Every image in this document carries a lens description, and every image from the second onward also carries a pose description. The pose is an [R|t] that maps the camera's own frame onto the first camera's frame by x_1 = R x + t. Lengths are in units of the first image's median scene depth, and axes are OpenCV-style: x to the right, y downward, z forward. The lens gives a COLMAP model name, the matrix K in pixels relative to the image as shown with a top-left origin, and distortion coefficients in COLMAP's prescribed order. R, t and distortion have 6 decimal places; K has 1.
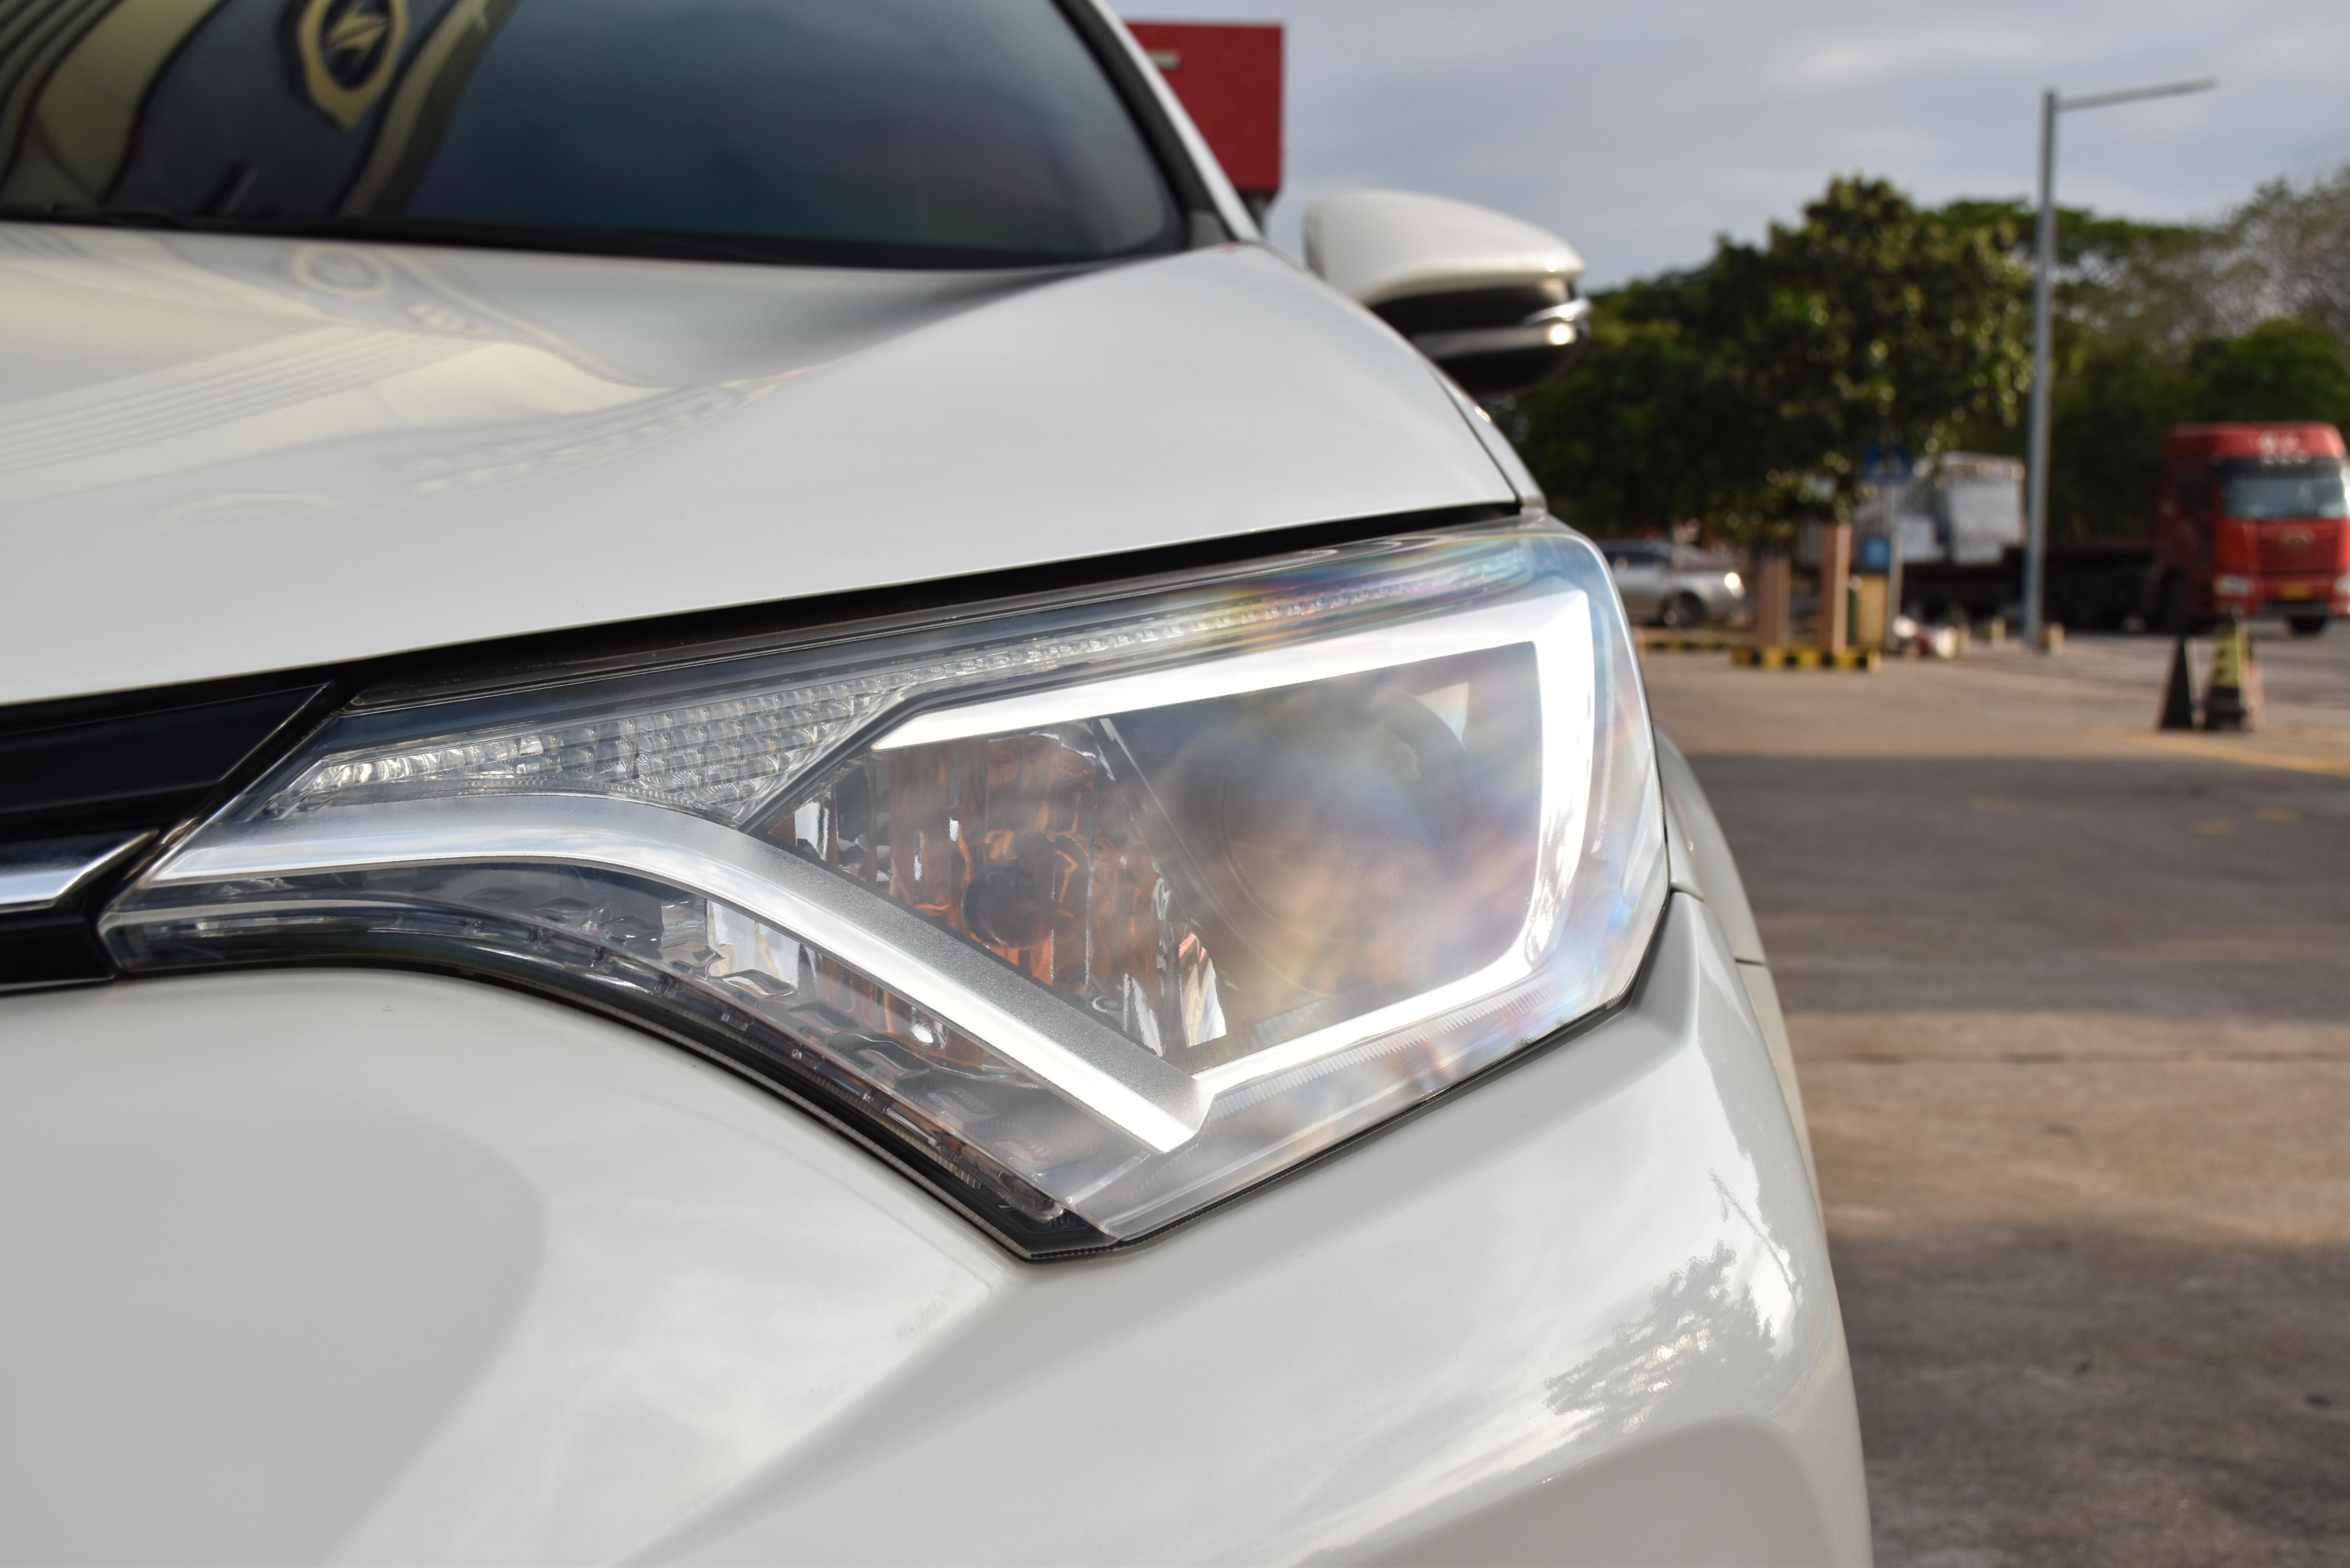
lens RADIAL K [[2308.7, 0, 1175.0], [0, 2308.7, 784.0], [0, 0, 1]] dist [-0.076845, 0.215582]
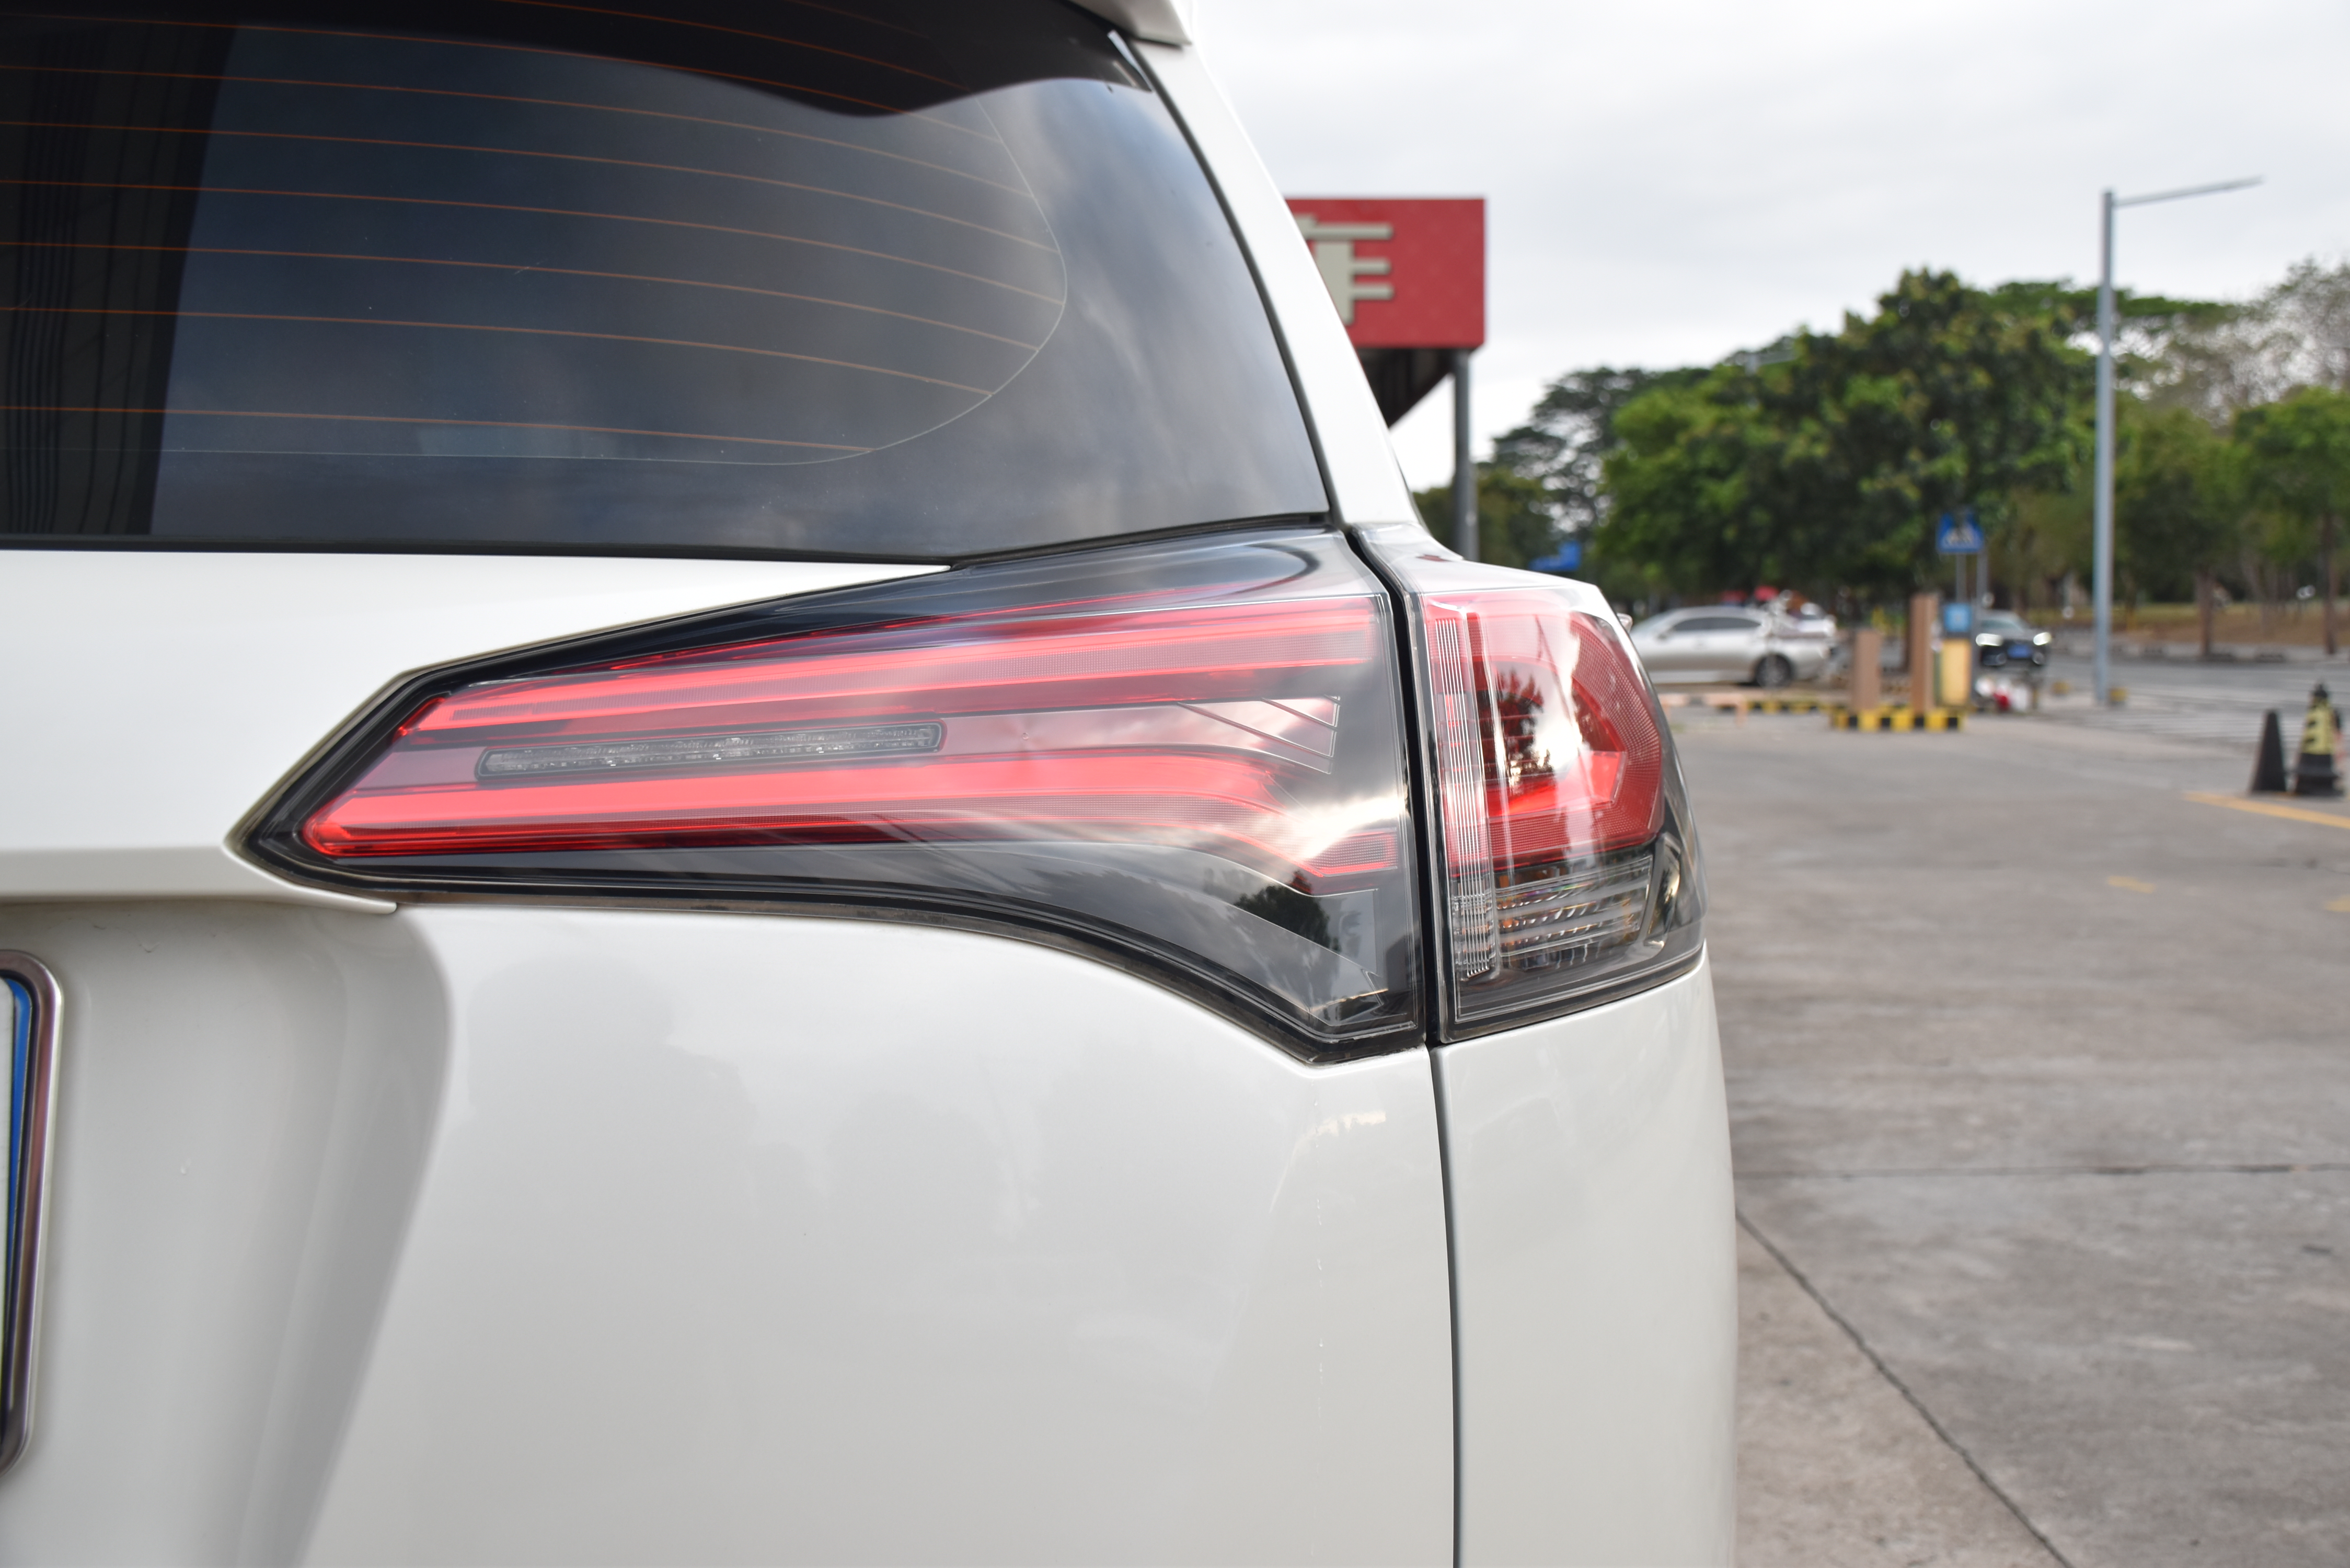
lens RADIAL K [[2119.8, 0, 1175.0], [0, 2119.8, 784.0], [0, 0, 1]] dist [-0.106930, 0.175011]
pose [[0.998589, -0.013161, -0.051455, -0.012367], [0.012132, 0.999721, -0.020257, -0.006936], [0.051707, 0.019604, 0.998470, -0.002398]]
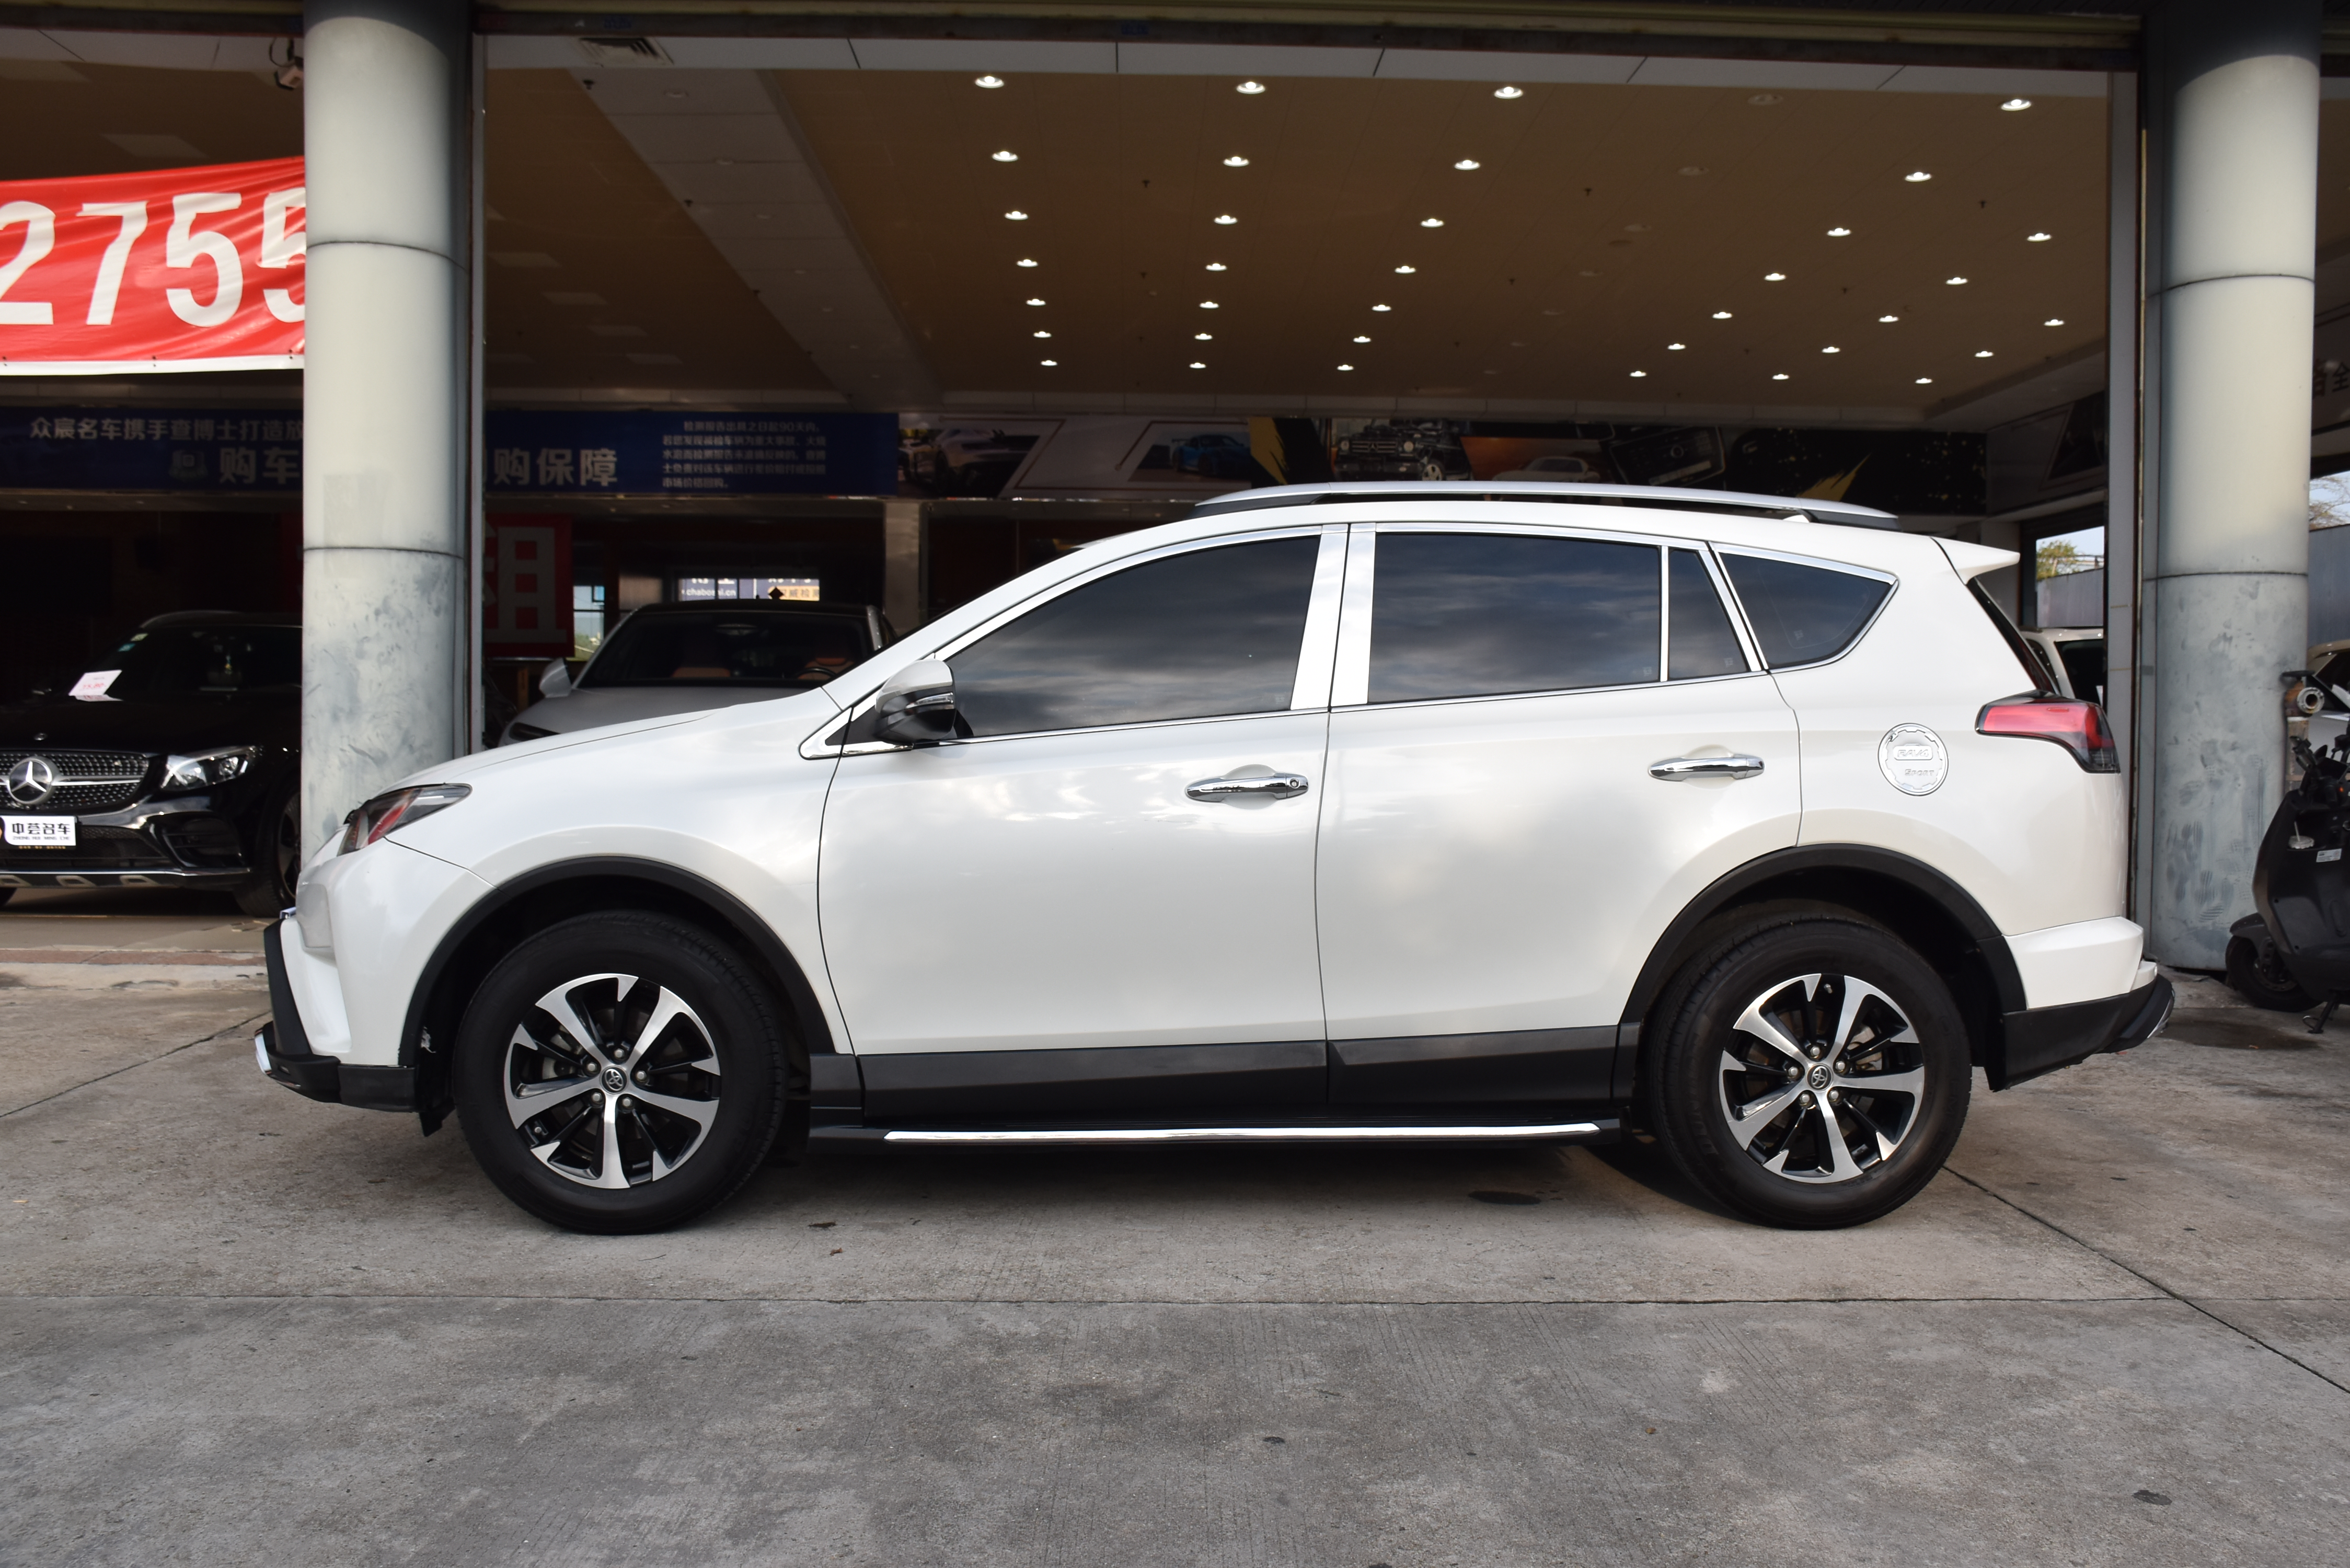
lens RADIAL K [[2037.0, 0, 1175.0], [0, 2037.0, 784.0], [0, 0, 1]] dist [-0.110434, 0.164322]
pose [[-0.021541, 0.025831, -0.999434, 0.138573], [-0.103161, 0.994273, 0.027921, -0.011933], [0.994431, 0.103704, -0.018753, 0.076191]]
